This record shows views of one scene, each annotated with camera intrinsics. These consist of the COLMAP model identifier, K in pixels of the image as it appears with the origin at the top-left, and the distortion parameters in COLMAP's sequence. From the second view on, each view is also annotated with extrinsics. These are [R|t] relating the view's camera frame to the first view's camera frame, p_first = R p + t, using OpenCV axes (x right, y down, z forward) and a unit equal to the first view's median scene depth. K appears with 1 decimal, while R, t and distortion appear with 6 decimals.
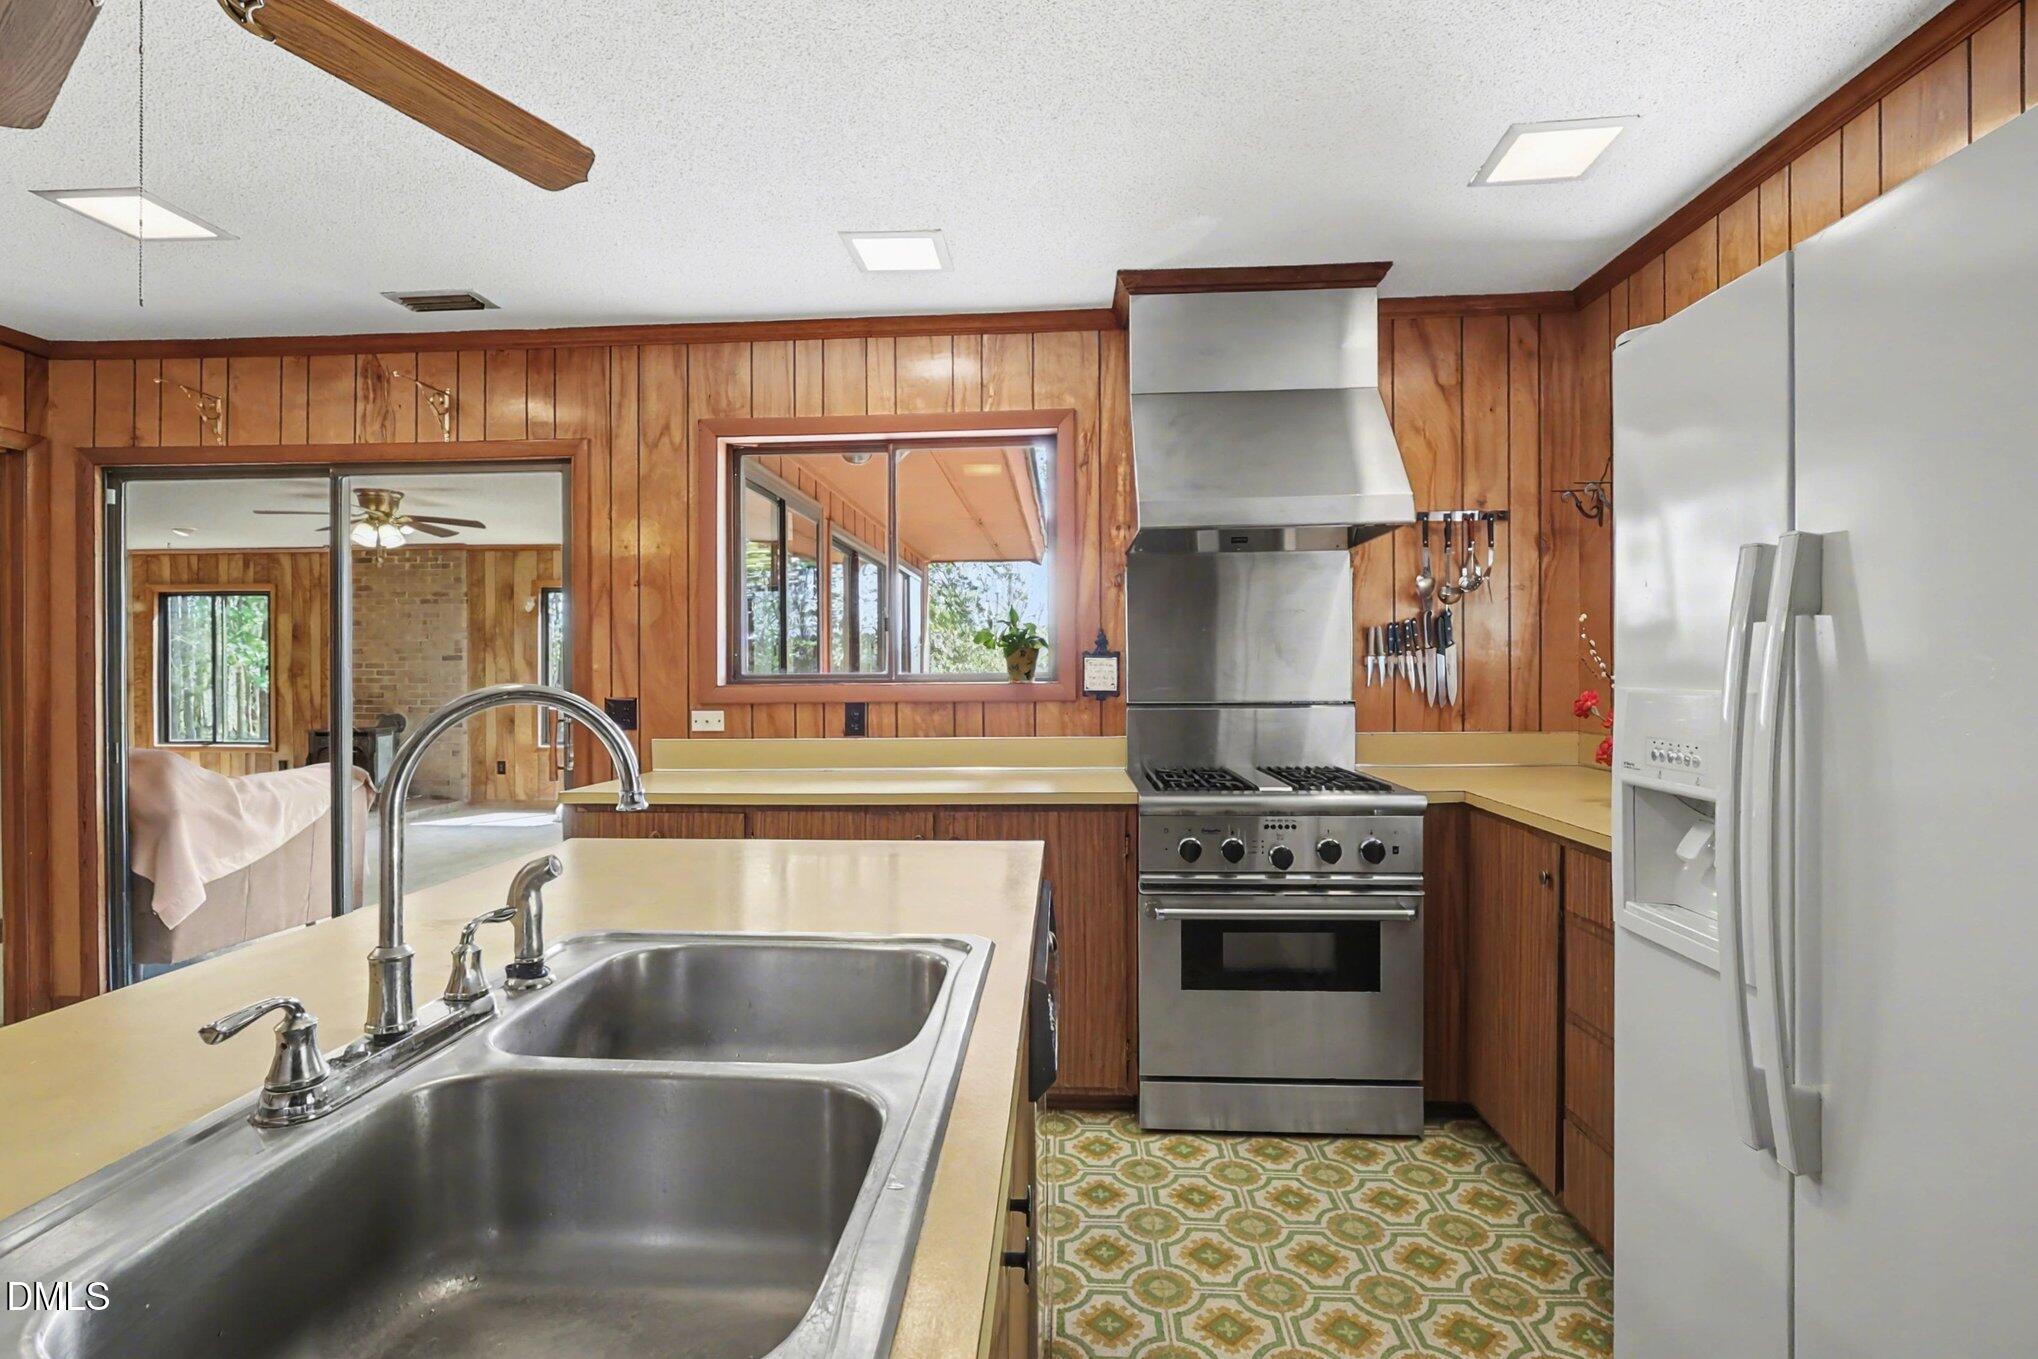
lens RADIAL K [[956.5, 0, 1027.7], [0, 956.5, 676.2], [0, 0, 1]] dist [-0.014503, 0.000939]
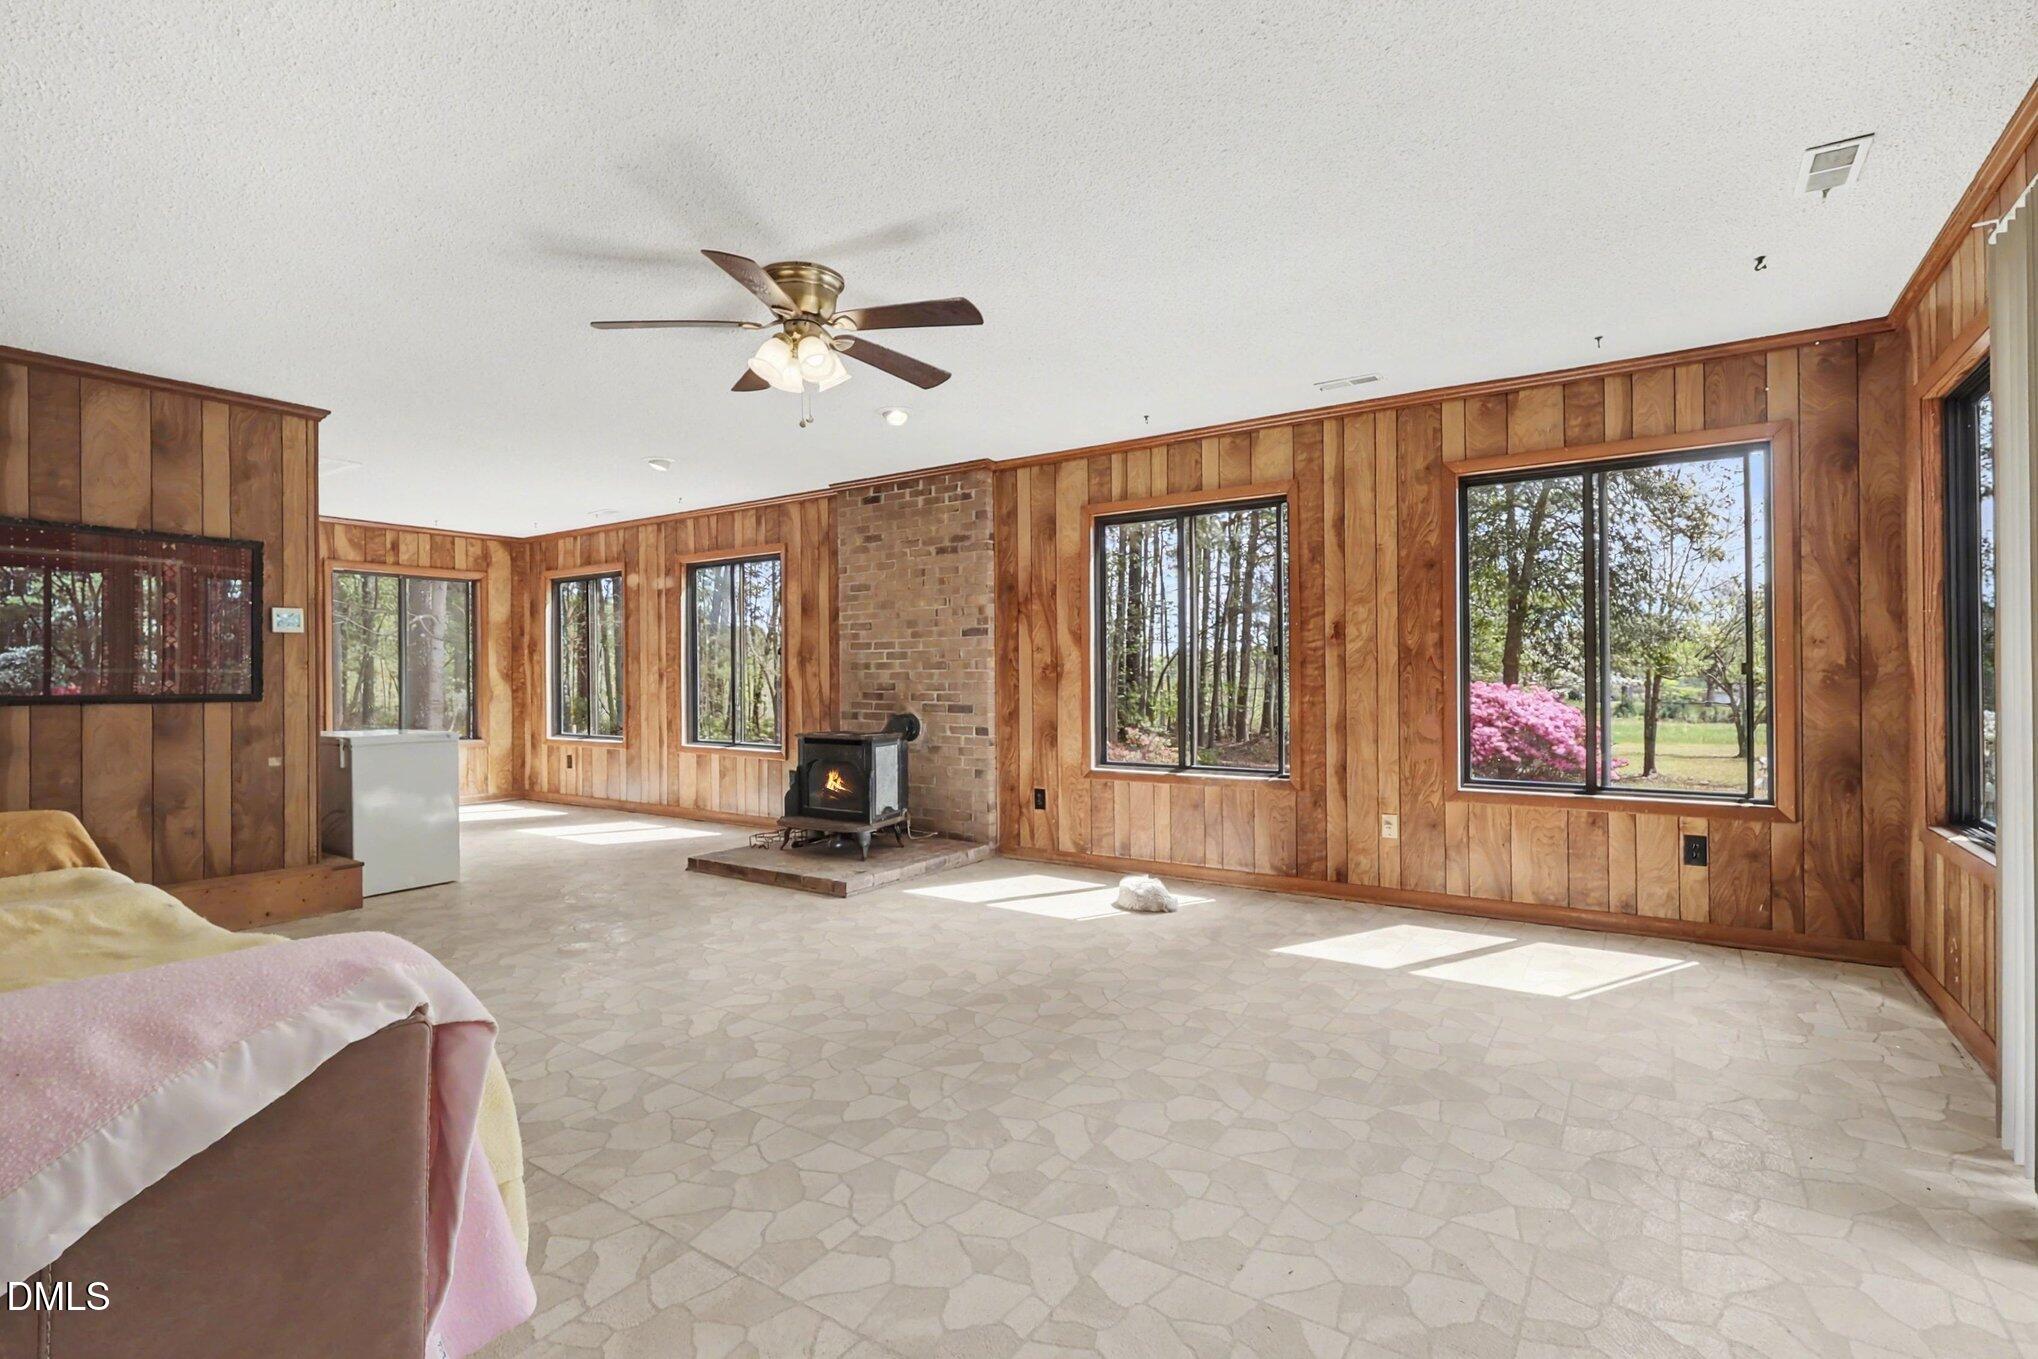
lens RADIAL K [[956.5, 0, 1019.6], [0, 956.5, 681.6], [0, 0, 1]] dist [-0.014503, 0.000939]
pose [[0.852140, 0.000820, -0.523314, -0.513130], [0.001762, 0.999989, 0.004435, 0.029853], [0.523311, -0.004701, 0.852129, 1.007247]]
